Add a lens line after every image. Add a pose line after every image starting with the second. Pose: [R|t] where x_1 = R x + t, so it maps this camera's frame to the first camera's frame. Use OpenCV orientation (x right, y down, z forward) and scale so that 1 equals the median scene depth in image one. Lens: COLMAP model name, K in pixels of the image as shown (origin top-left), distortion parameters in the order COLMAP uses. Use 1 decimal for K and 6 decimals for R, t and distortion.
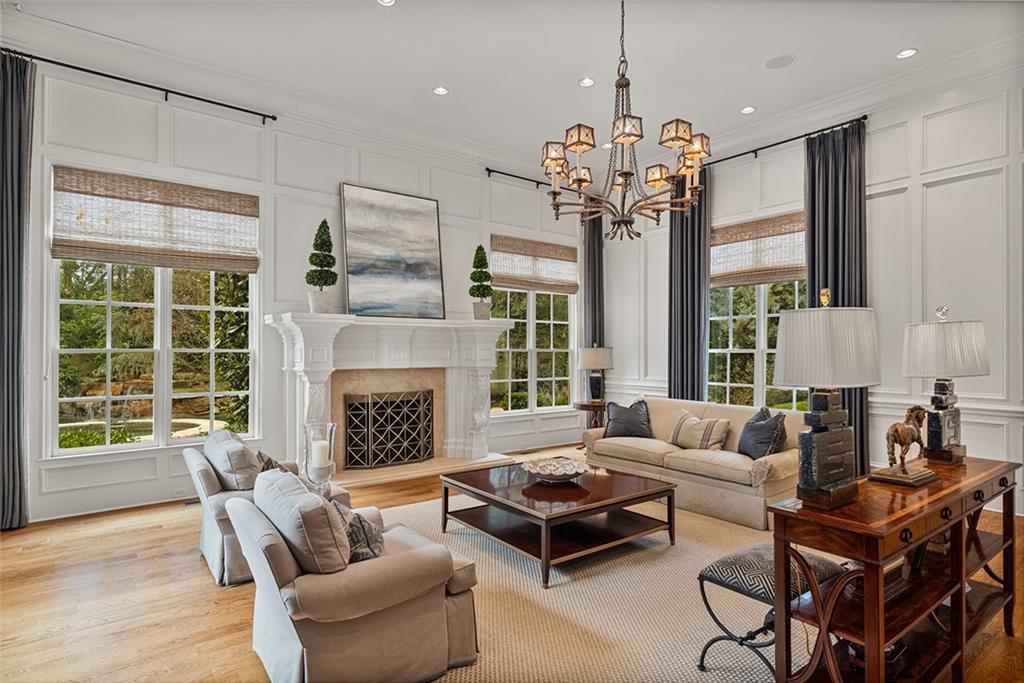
lens RADIAL K [[576.8, 0, 522.3], [0, 576.8, 341.1], [0, 0, 1]] dist [0.008240, 0.001929]
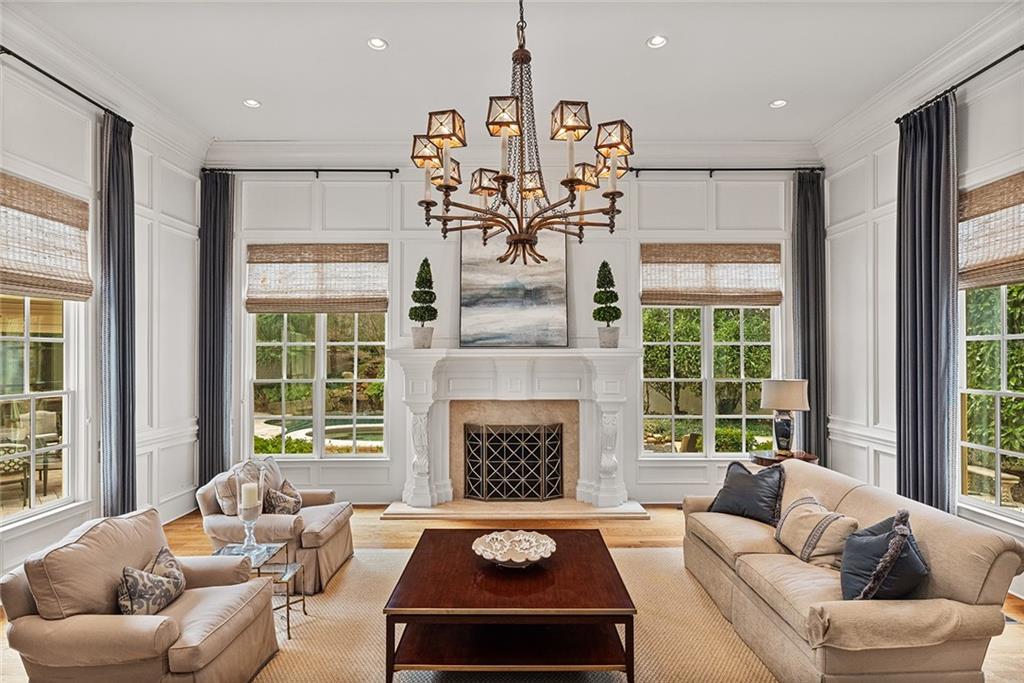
lens RADIAL K [[576.8, 0, 510.6], [0, 576.8, 342.6], [0, 0, 1]] dist [0.008240, 0.001929]
pose [[0.773143, -0.013599, -0.634086, 0.384126], [0.012071, 0.999905, -0.006726, -0.041486], [0.634117, -0.002454, 0.773233, 0.248856]]
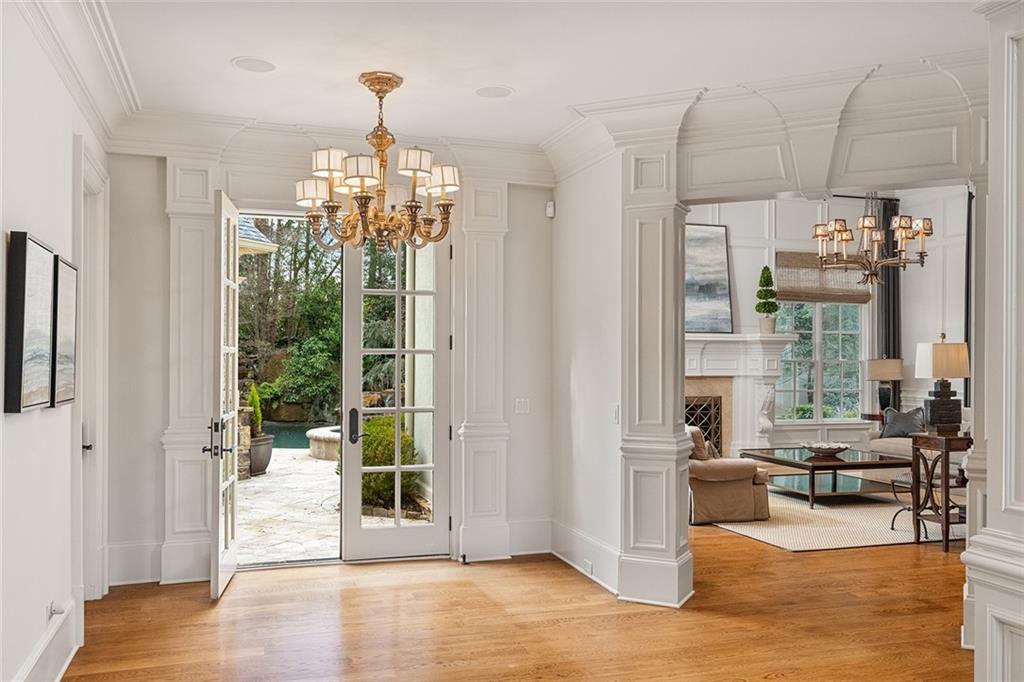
lens RADIAL K [[854.0, 0, 517.5], [0, 854.0, 361.4], [0, 0, 1]] dist [0.034996, 0.009592]
pose [[0.940744, 0.005044, -0.339080, 0.037621], [0.001330, 0.999827, 0.018564, -0.015291], [0.339115, -0.017915, 0.940574, -0.733022]]
